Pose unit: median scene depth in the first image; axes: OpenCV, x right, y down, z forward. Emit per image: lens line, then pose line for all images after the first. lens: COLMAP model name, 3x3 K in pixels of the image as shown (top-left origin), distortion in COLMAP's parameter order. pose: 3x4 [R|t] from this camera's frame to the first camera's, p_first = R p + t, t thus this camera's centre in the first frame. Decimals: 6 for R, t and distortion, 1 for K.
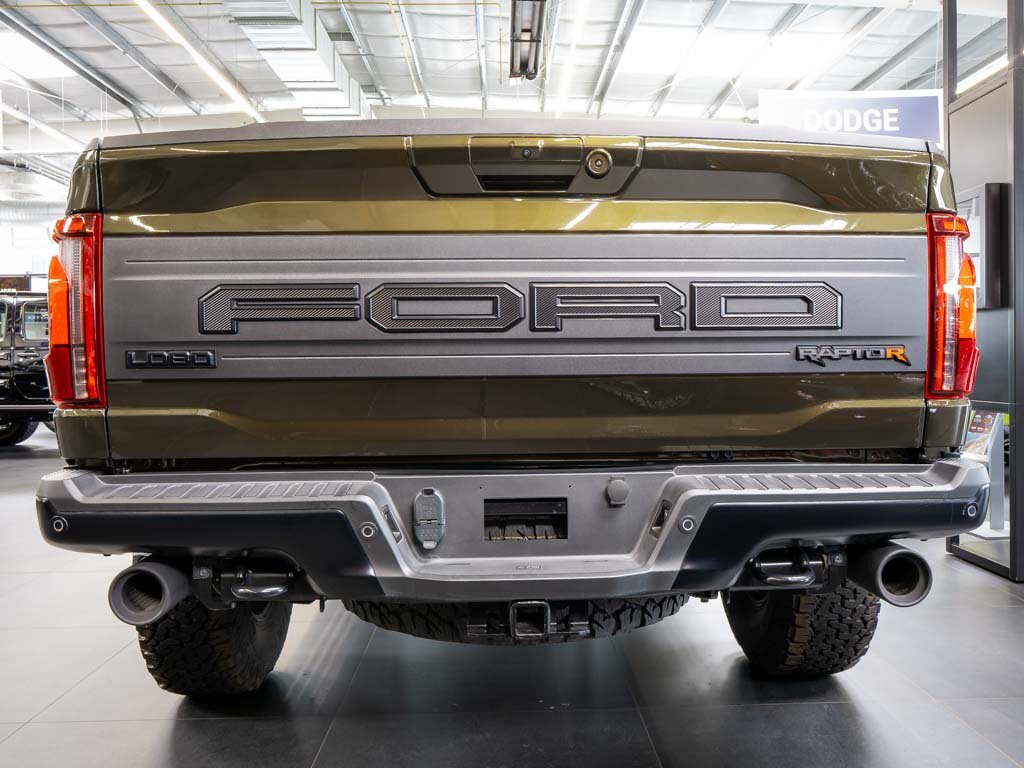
lens RADIAL K [[826.9, 0, 512.0], [0, 826.9, 384.0], [0, 0, 1]] dist [-0.000857, 0.000280]
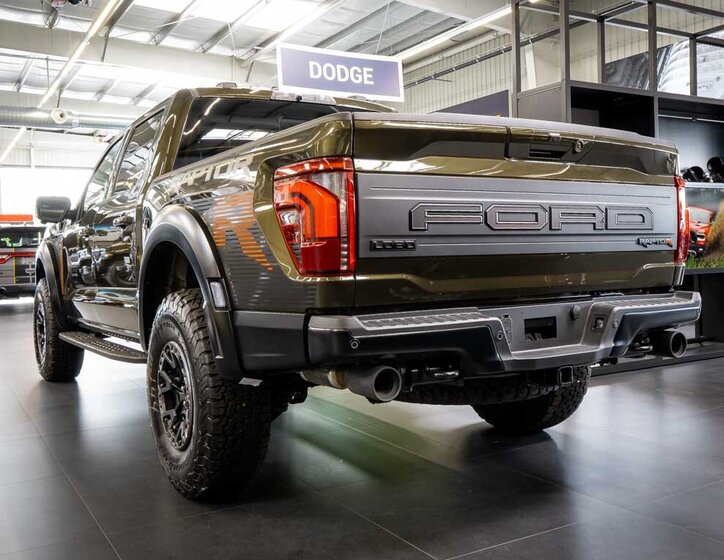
lens RADIAL K [[741.7, 0, 349.1], [0, 741.7, 263.5], [0, 0, 1]] dist [-0.004719, 0.005945]
pose [[0.879311, -0.017080, 0.475942, -1.189266], [0.027960, 0.999484, -0.015789, 0.028042], [-0.475426, 0.027191, 0.879335, -0.300380]]
